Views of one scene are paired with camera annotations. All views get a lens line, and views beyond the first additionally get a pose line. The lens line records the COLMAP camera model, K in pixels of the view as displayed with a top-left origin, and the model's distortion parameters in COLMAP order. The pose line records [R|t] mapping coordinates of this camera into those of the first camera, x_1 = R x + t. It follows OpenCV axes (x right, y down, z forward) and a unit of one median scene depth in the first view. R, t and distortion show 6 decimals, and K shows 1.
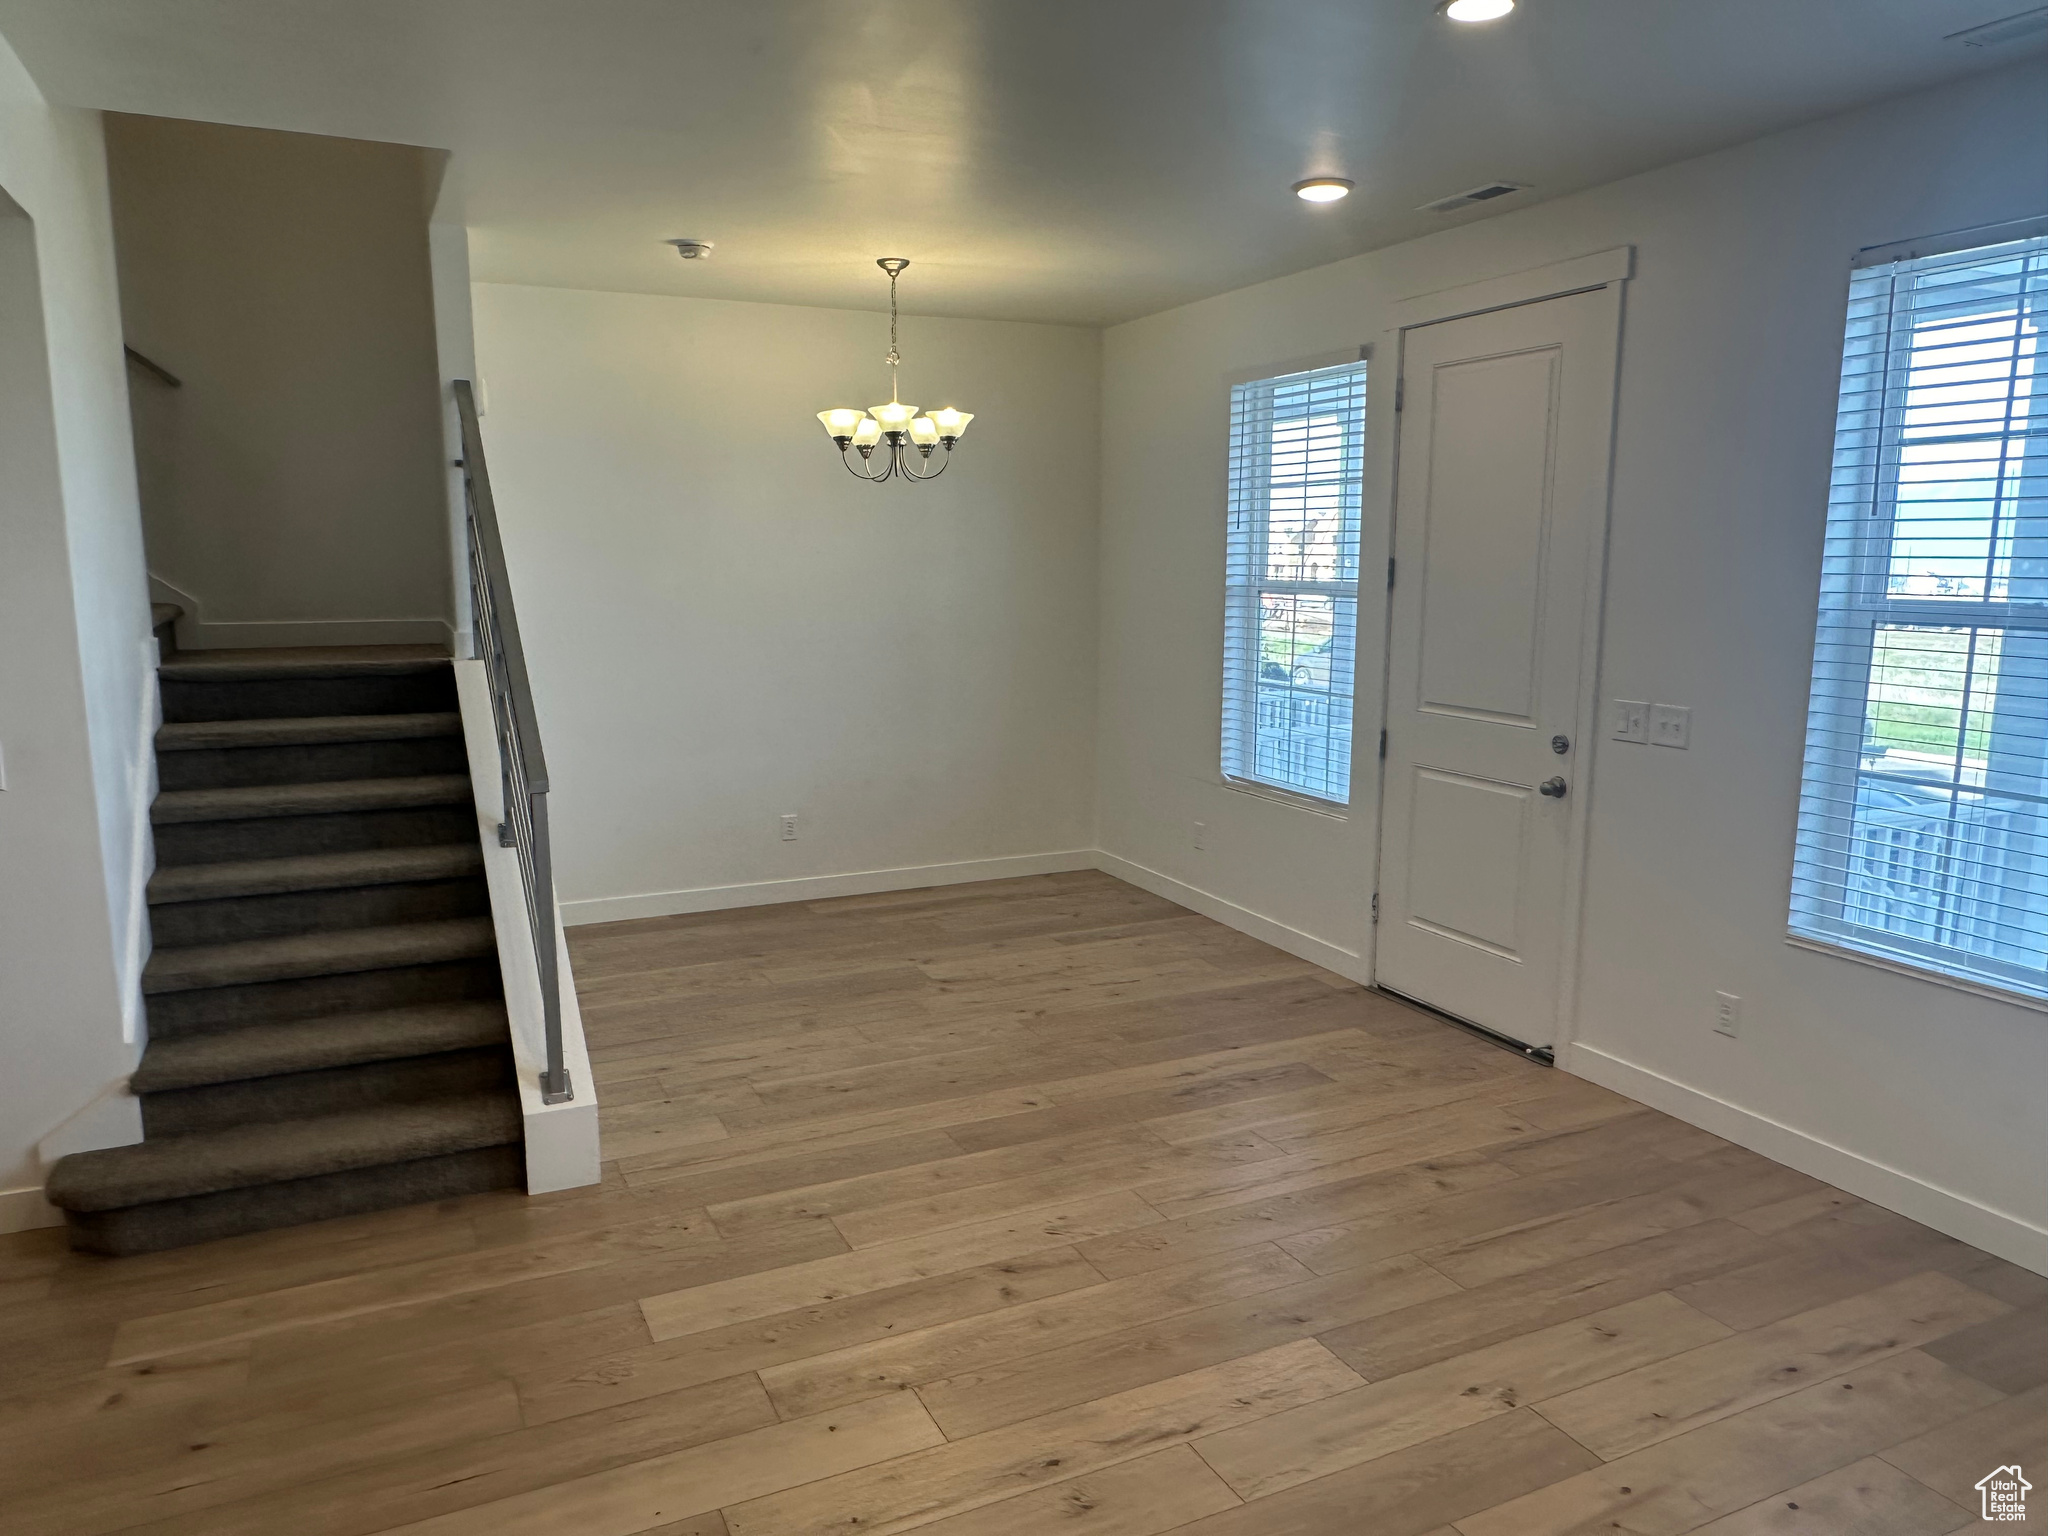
lens RADIAL K [[1373.8, 0, 1020.9], [0, 1373.8, 779.3], [0, 0, 1]] dist [0.003000, -0.001040]
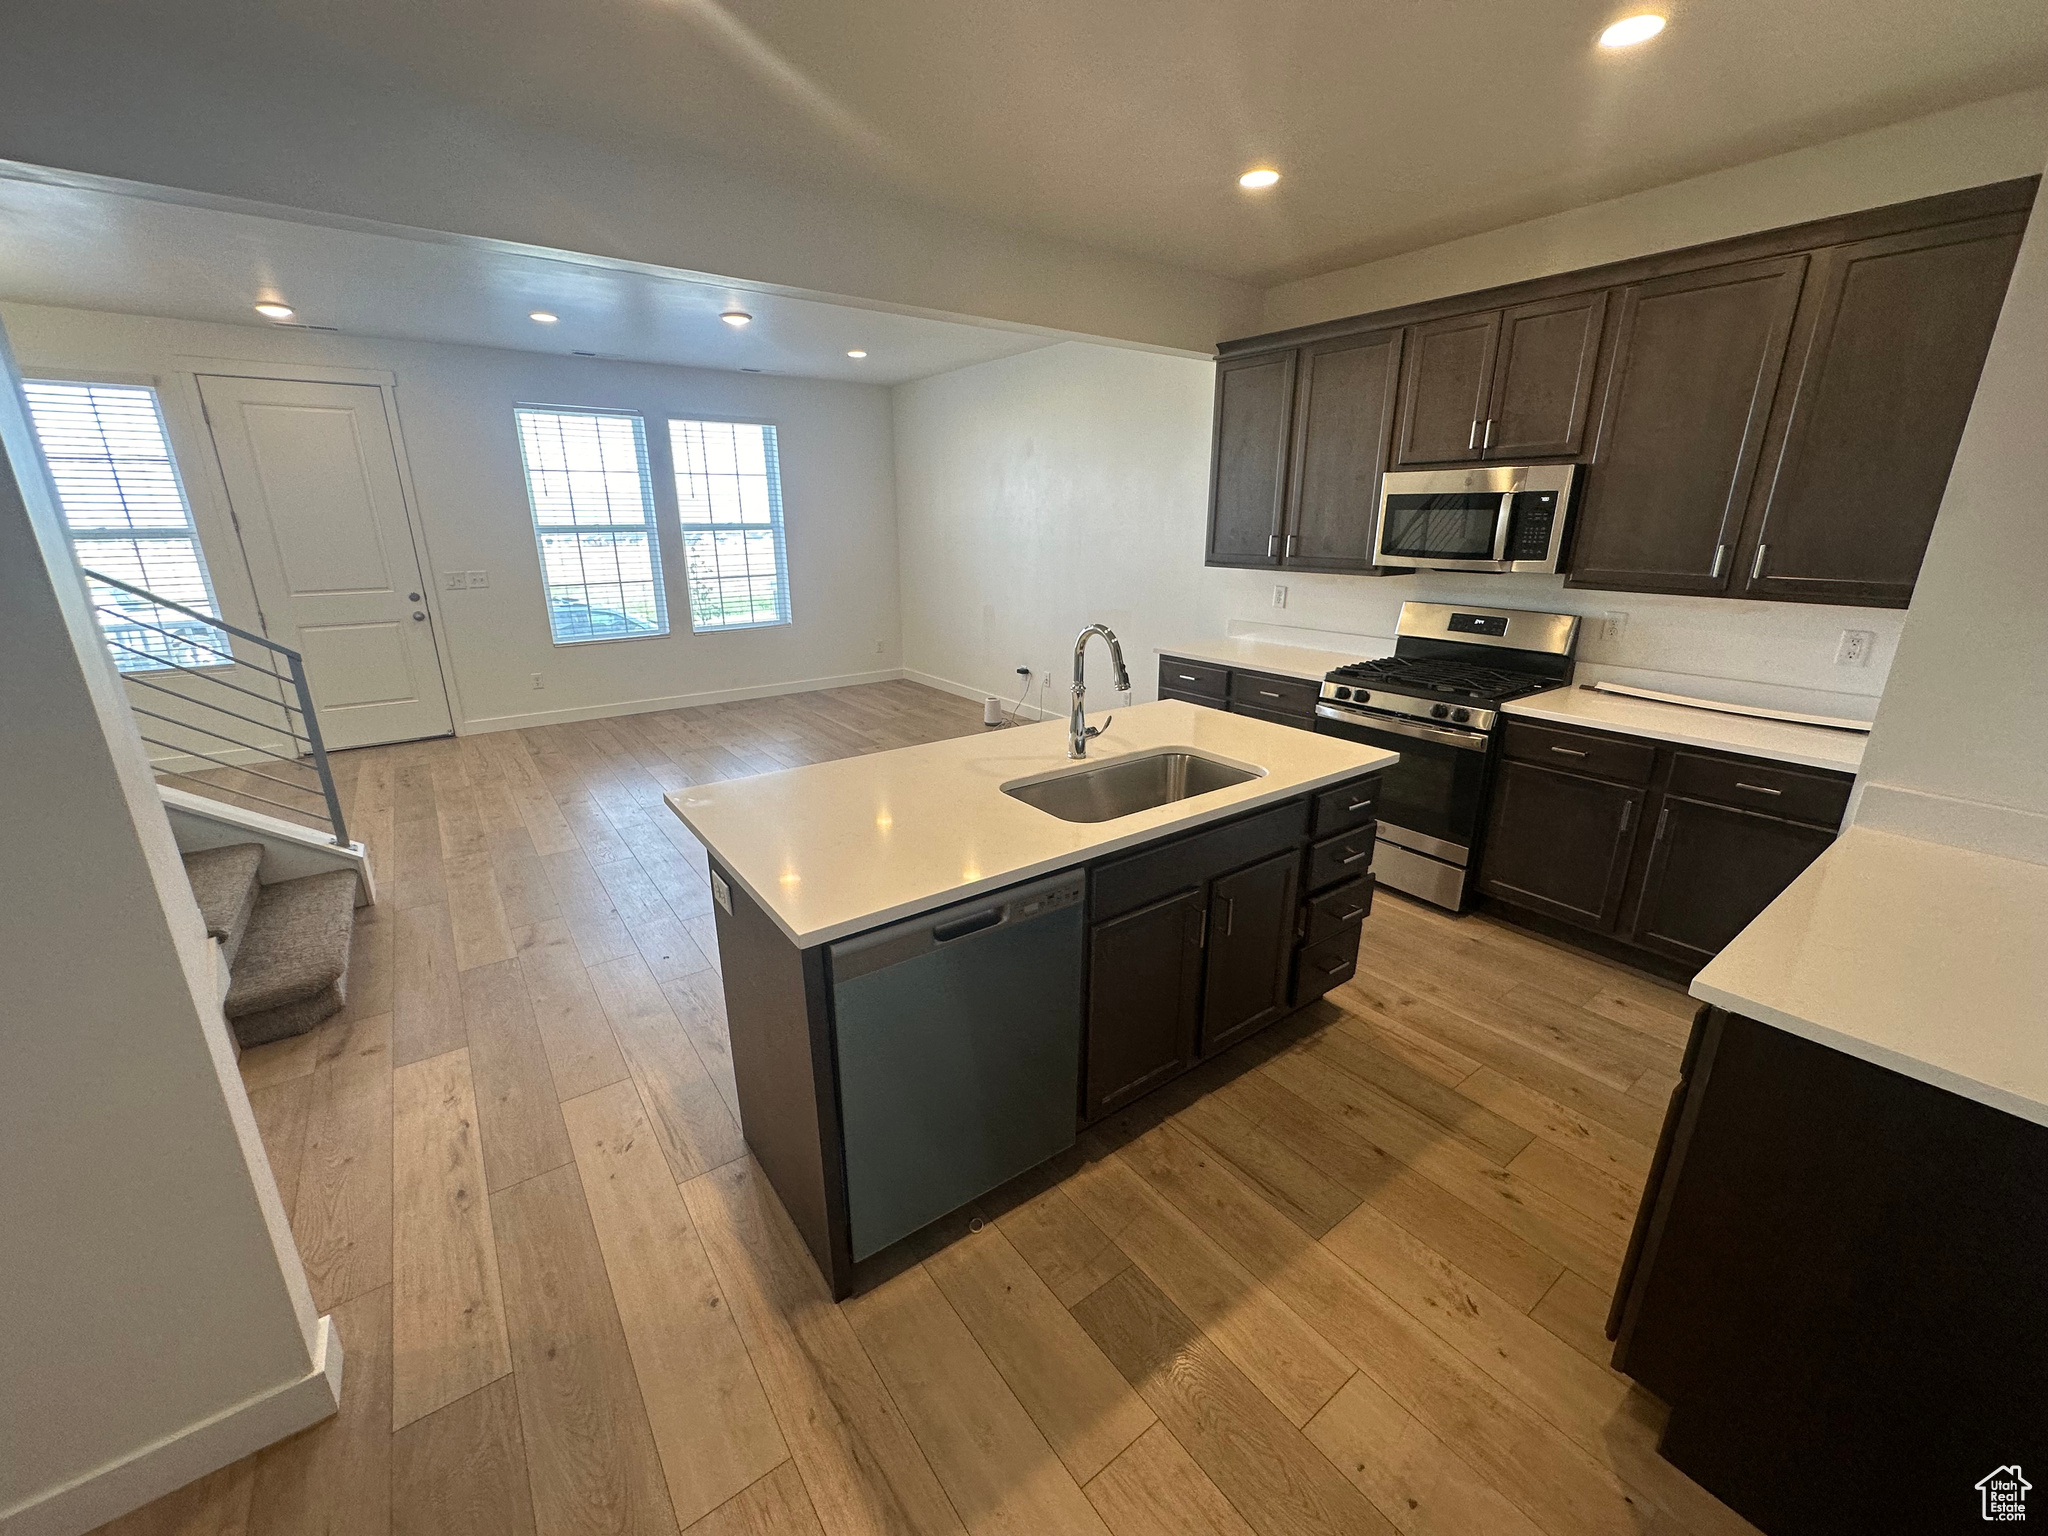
lens RADIAL K [[823.4, 0, 1024.4], [0, 823.4, 764.5], [0, 0, 1]] dist [-0.002371, -0.000014]
pose [[-0.203168, -0.283319, 0.937258, -1.181390], [0.159041, 0.934962, 0.317099, -0.038551], [-0.966141, 0.213487, -0.144895, 0.294987]]
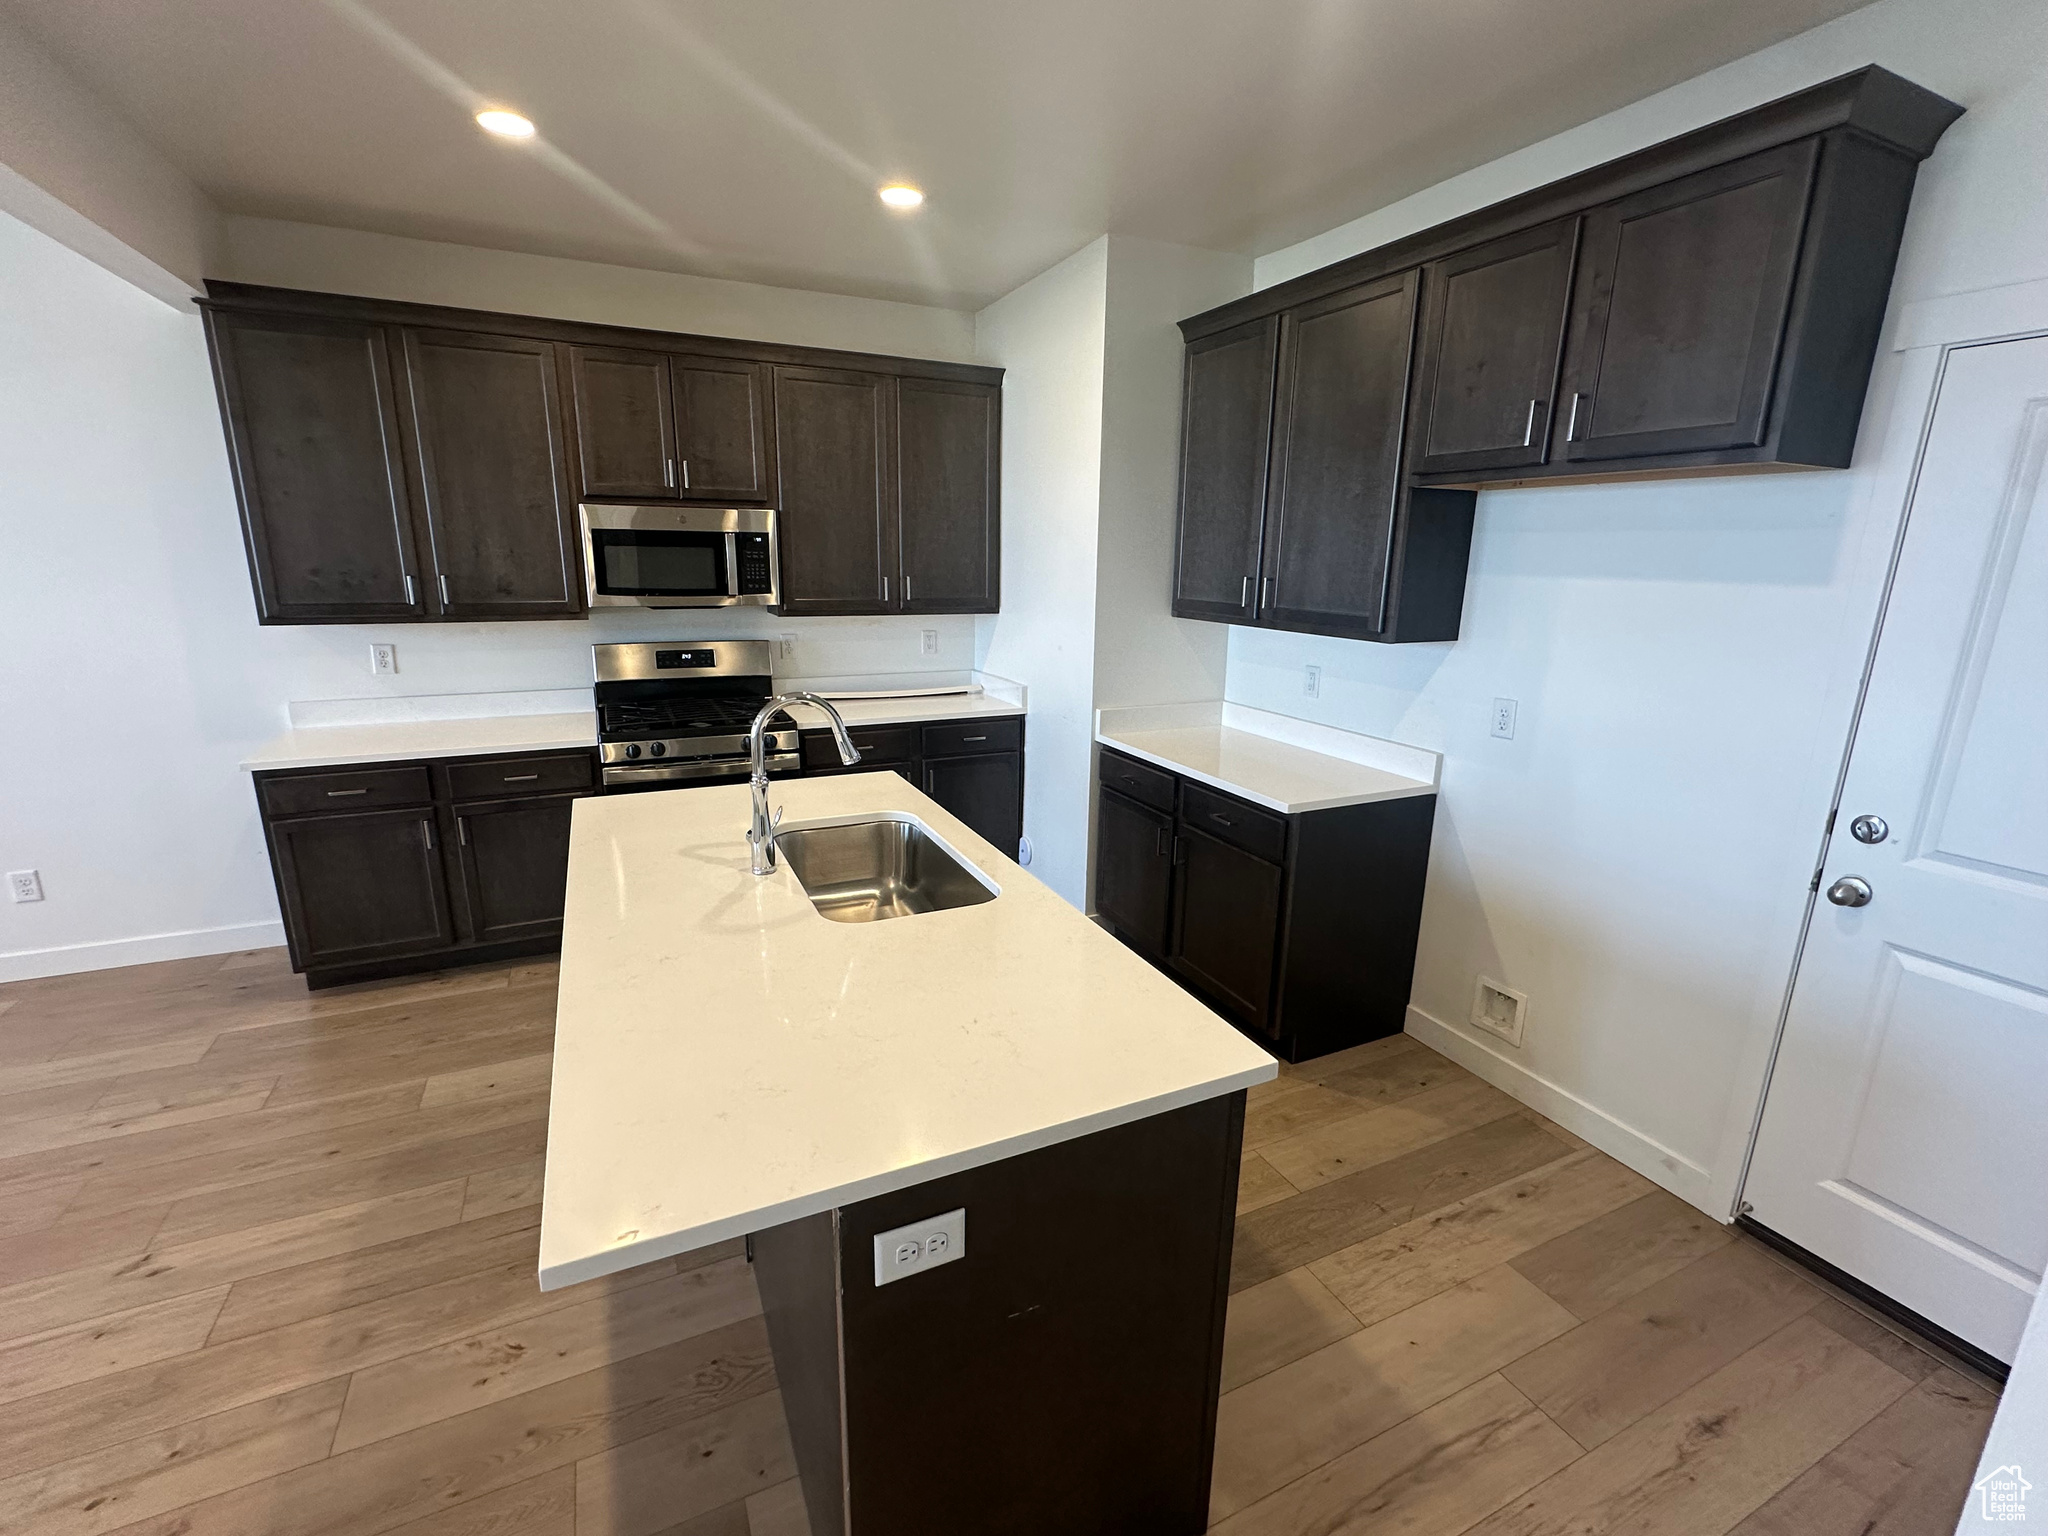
lens RADIAL K [[885.5, 0, 1020.4], [0, 885.5, 771.3], [0, 0, 1]] dist [0.003105, -0.000411]
pose [[-0.999901, -0.011305, -0.008403, -0.771988], [-0.013698, 0.919429, 0.393018, -0.091167], [0.003283, 0.393094, -0.919492, 0.592337]]
